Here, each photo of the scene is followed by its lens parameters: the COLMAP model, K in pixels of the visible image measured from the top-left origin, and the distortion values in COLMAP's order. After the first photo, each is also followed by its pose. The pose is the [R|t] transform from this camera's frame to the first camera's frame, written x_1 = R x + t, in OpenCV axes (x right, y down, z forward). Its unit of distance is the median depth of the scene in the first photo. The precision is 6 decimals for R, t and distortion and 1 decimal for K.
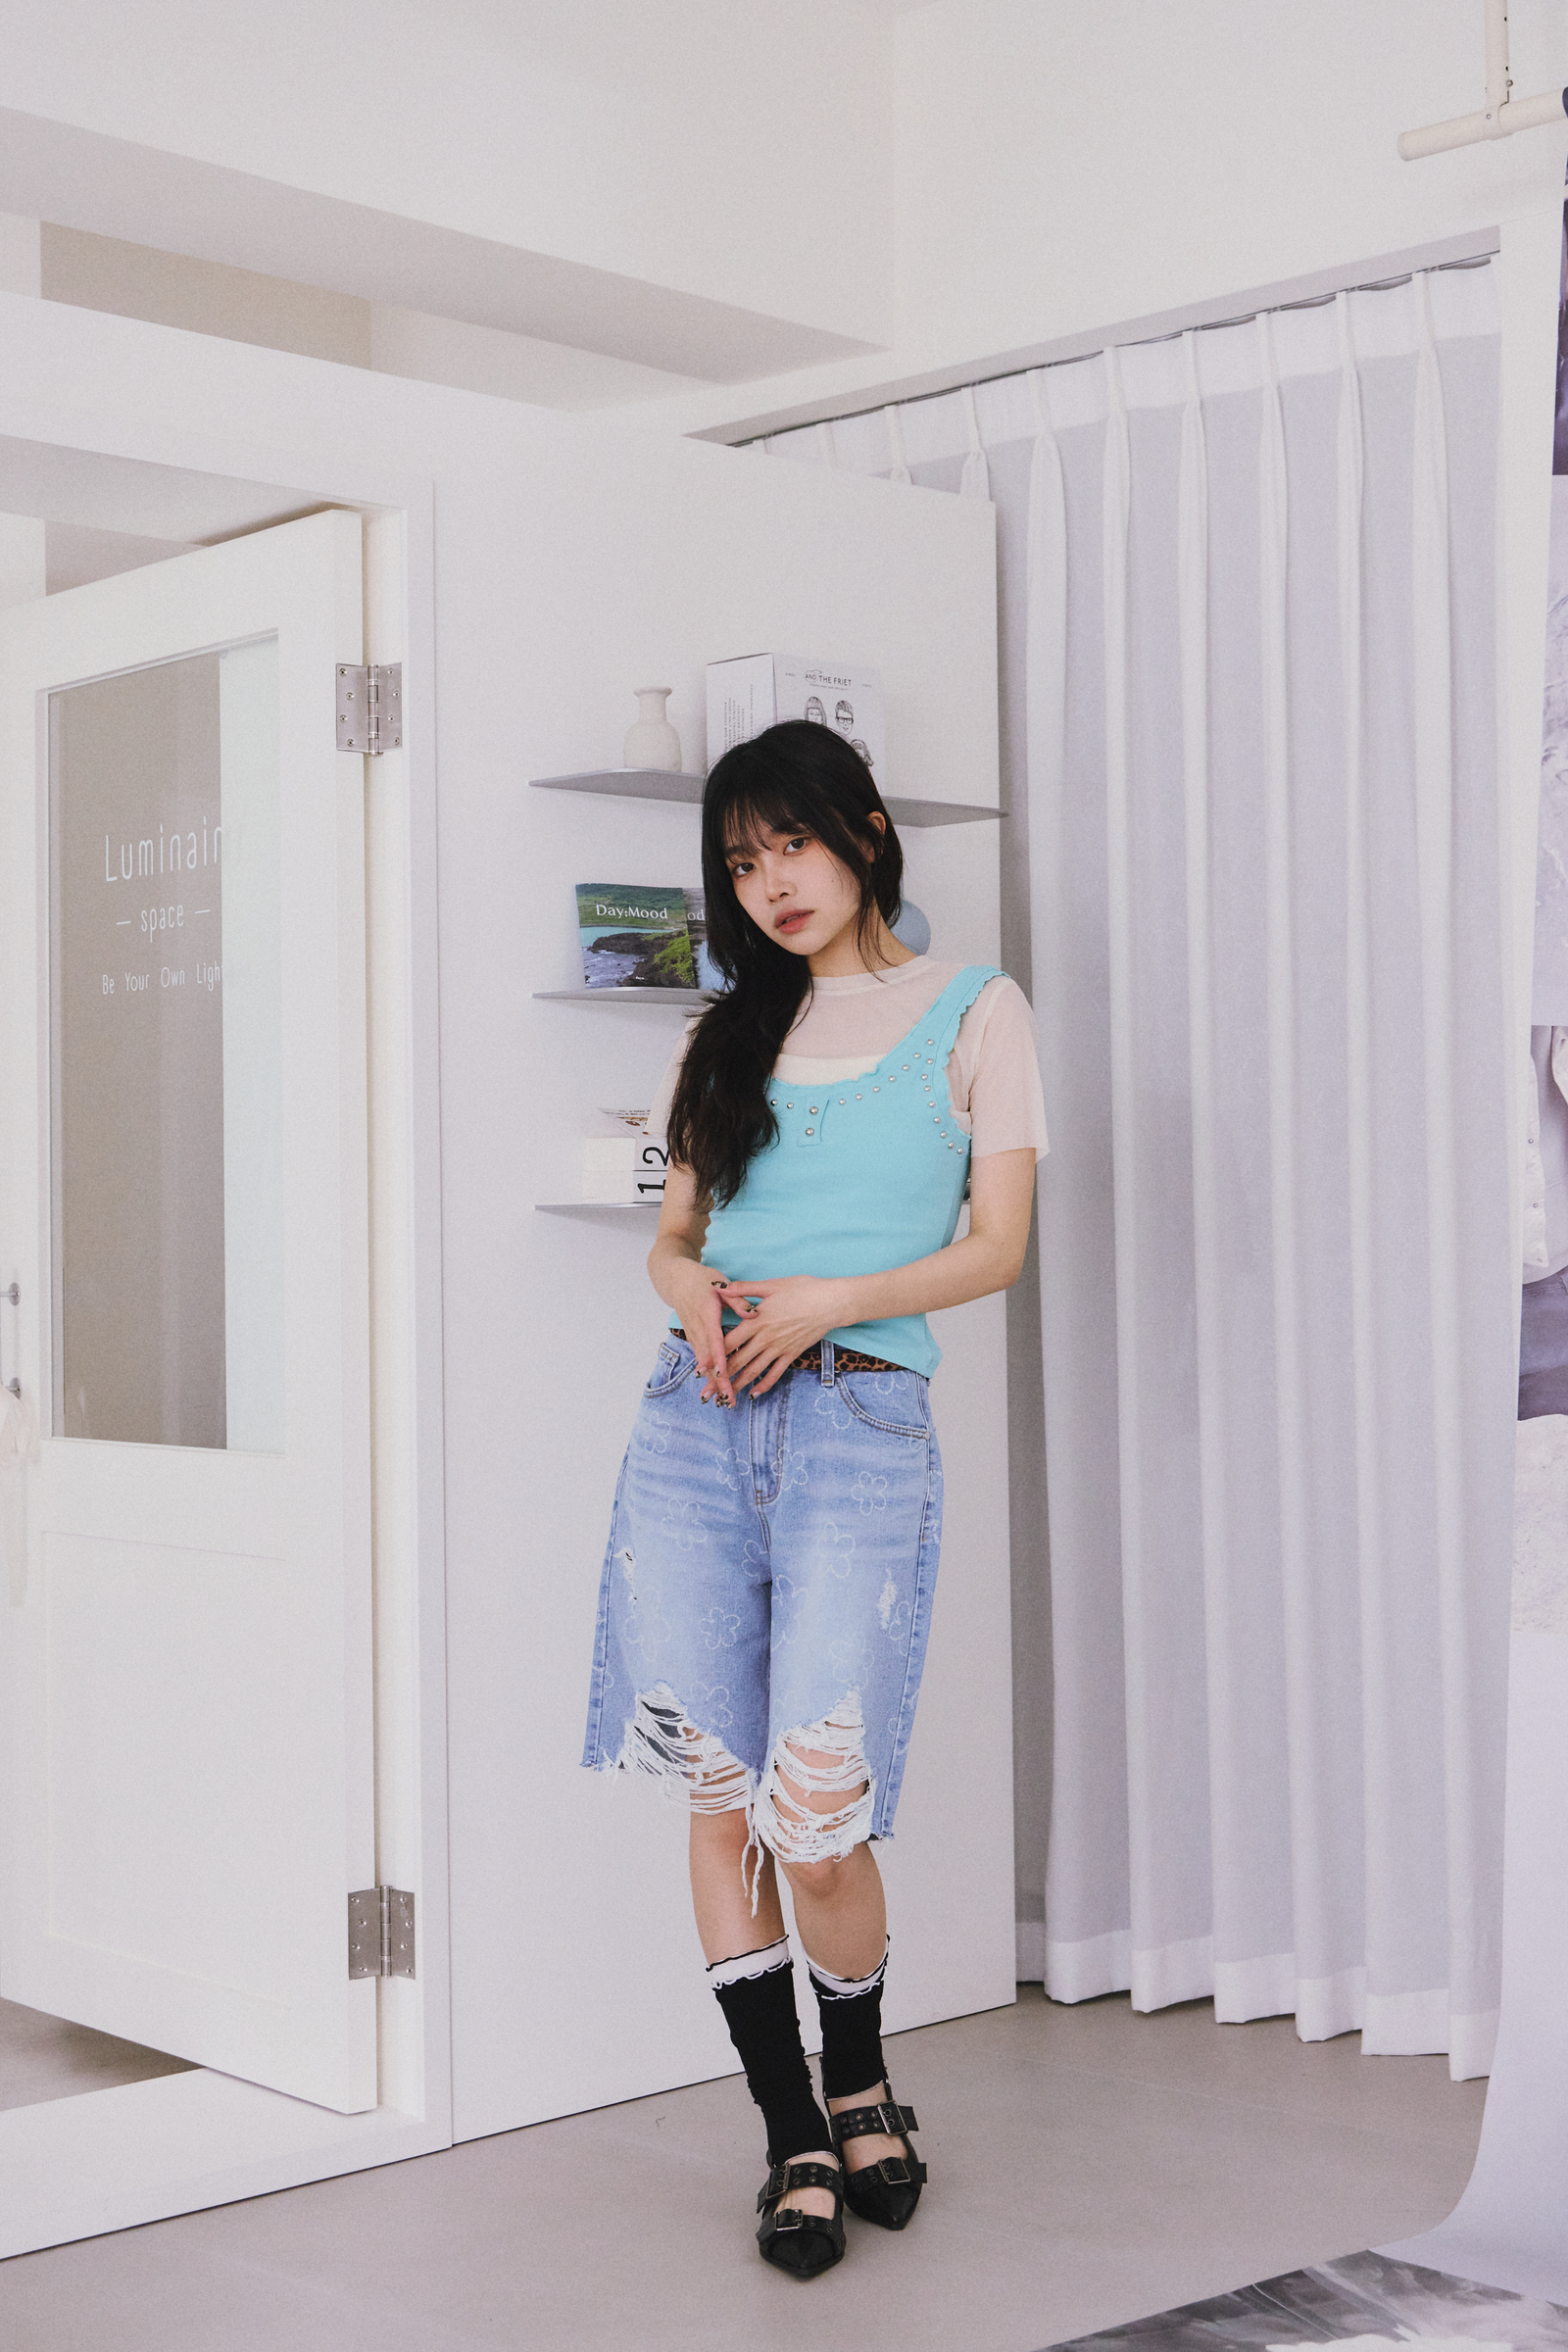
lens RADIAL K [[3386.1, 0, 795.5], [0, 3386.1, 1193.8], [0, 0, 1]] dist [0.006398, 0.014848]
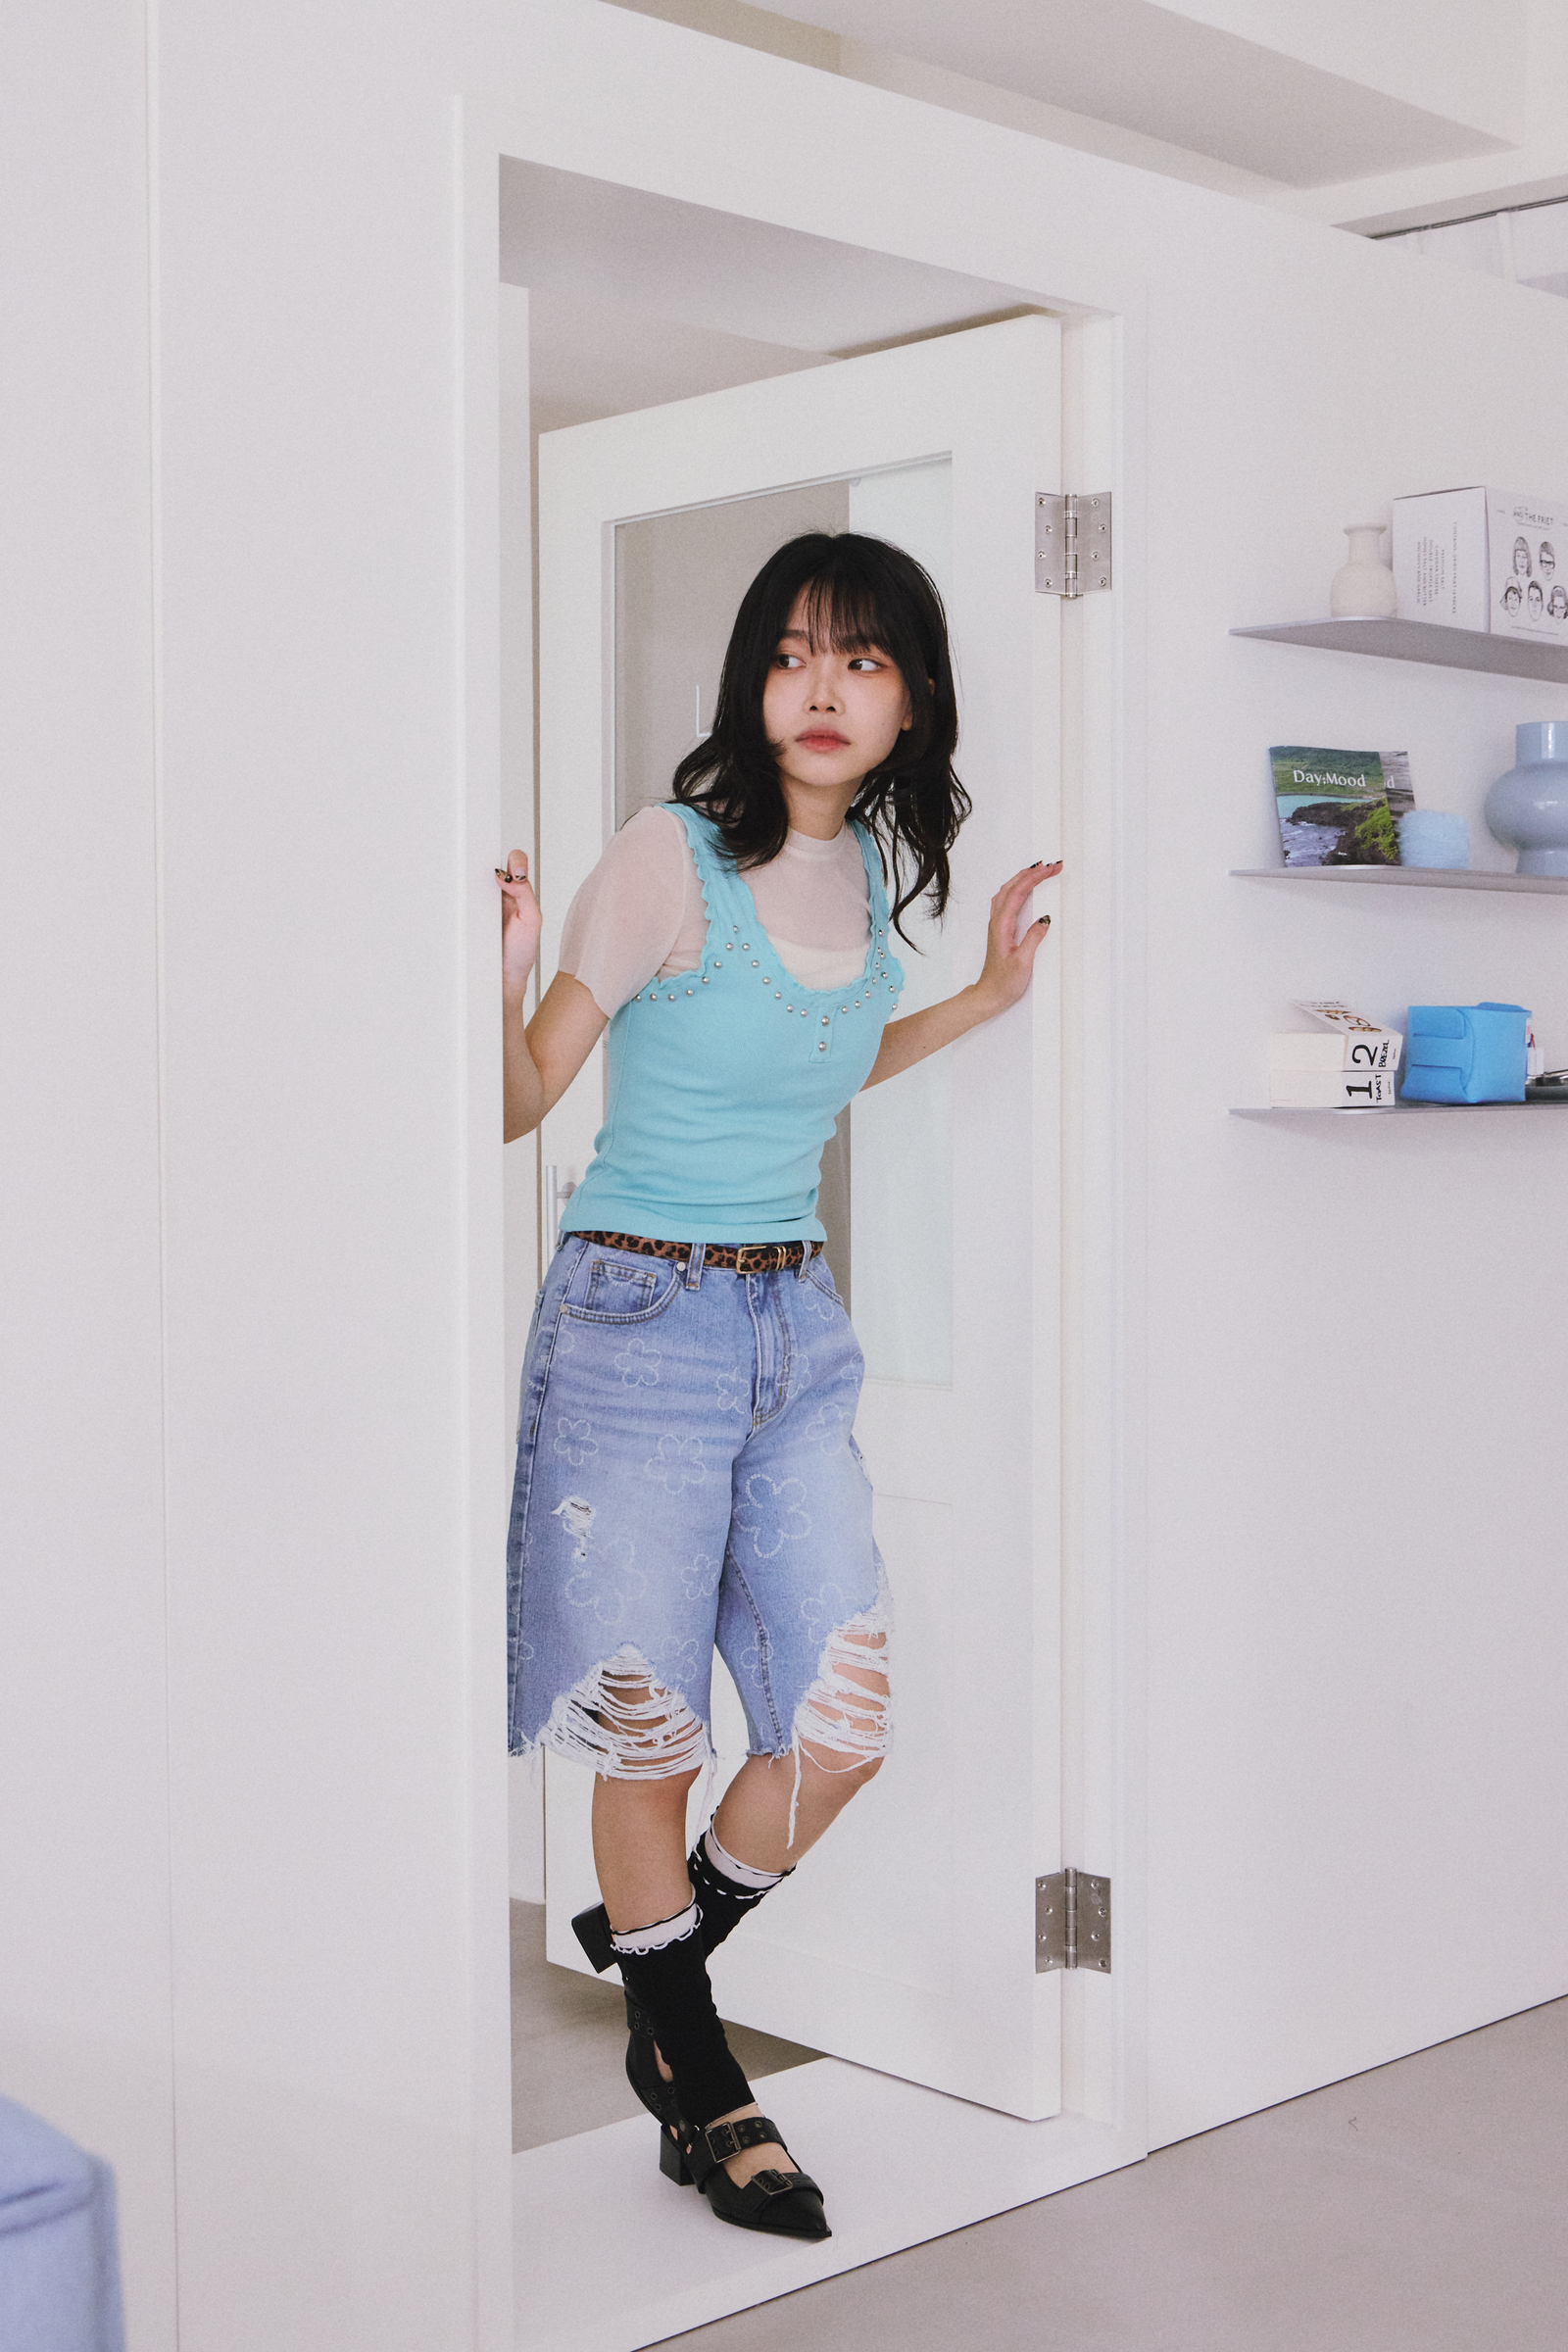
lens RADIAL K [[3232.3, 0, 824.9], [0, 3232.3, 1165.6], [0, 0, 1]] dist [0.014351, 0.083259]
pose [[0.999751, 0.009333, 0.020265, -0.199268], [-0.010272, 0.998855, 0.046716, -0.020212], [-0.019806, -0.046912, 0.998703, 0.150350]]
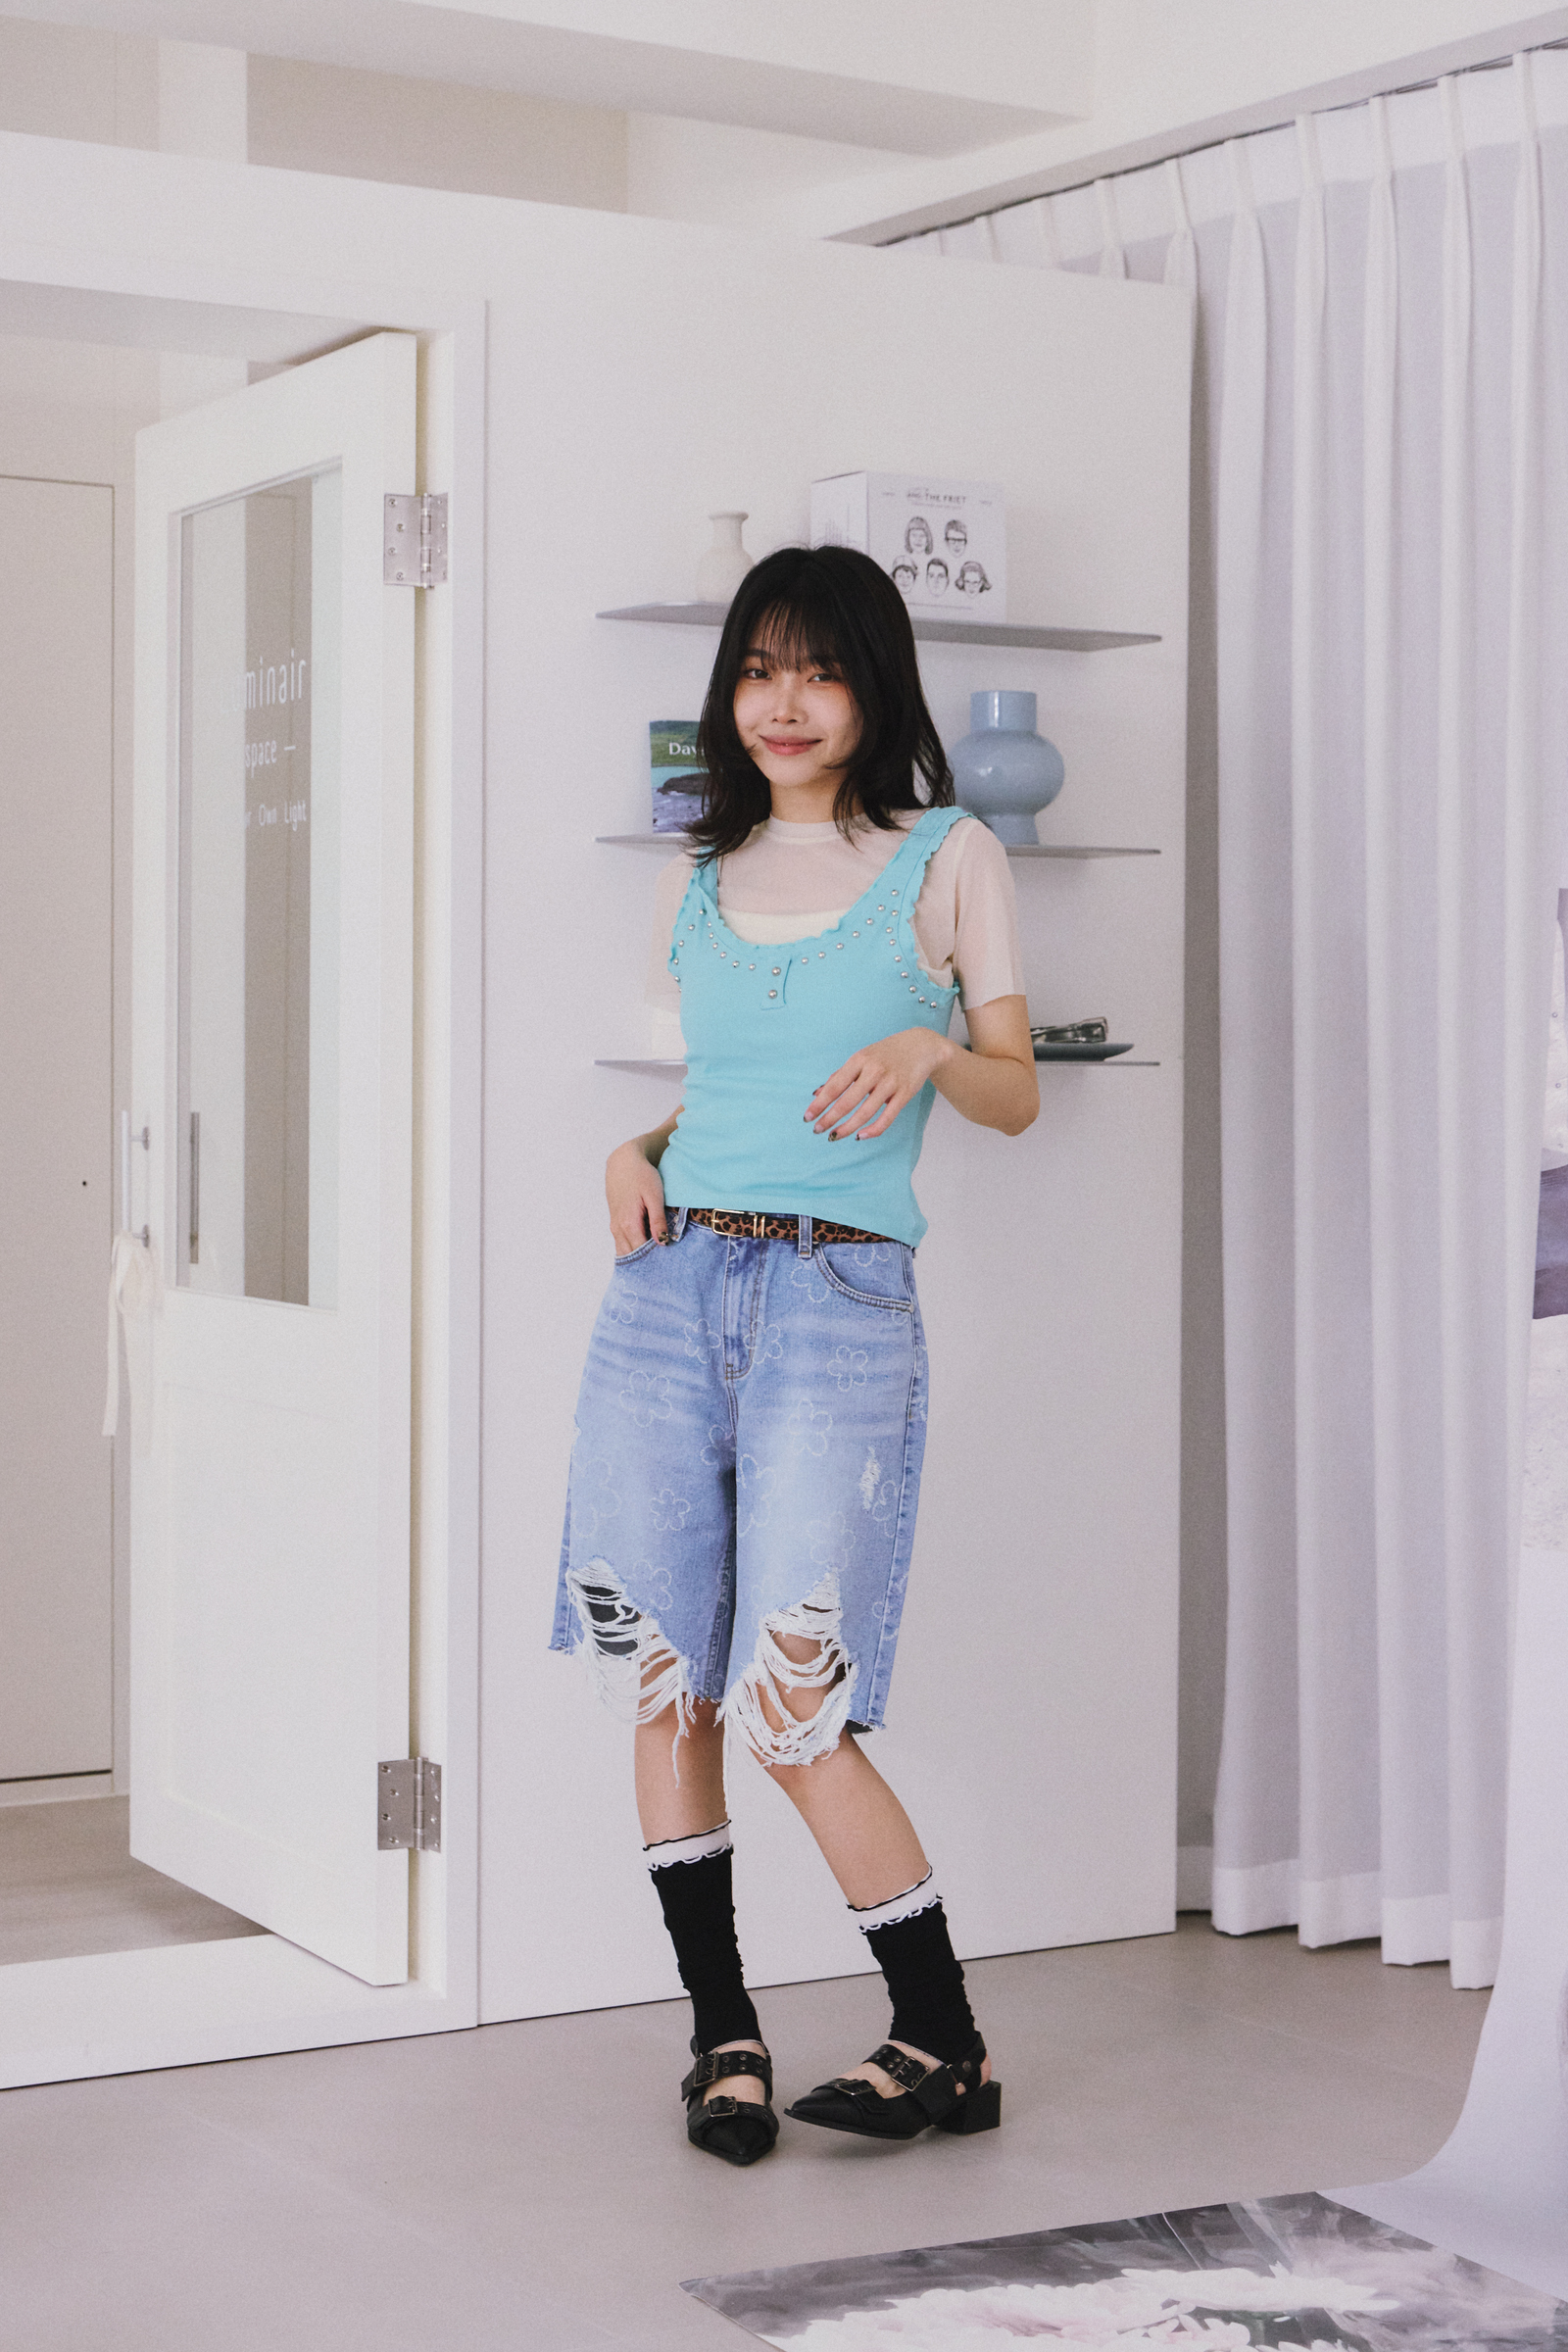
lens RADIAL K [[4037.5, 0, 786.2], [0, 4037.5, 1182.7], [0, 0, 1]] dist [-0.001992, 0.118187]
pose [[0.975279, 0.025917, -0.219454, 0.225018], [-0.016411, 0.998851, 0.045032, -0.014063], [0.220368, -0.040317, 0.974583, -0.097776]]
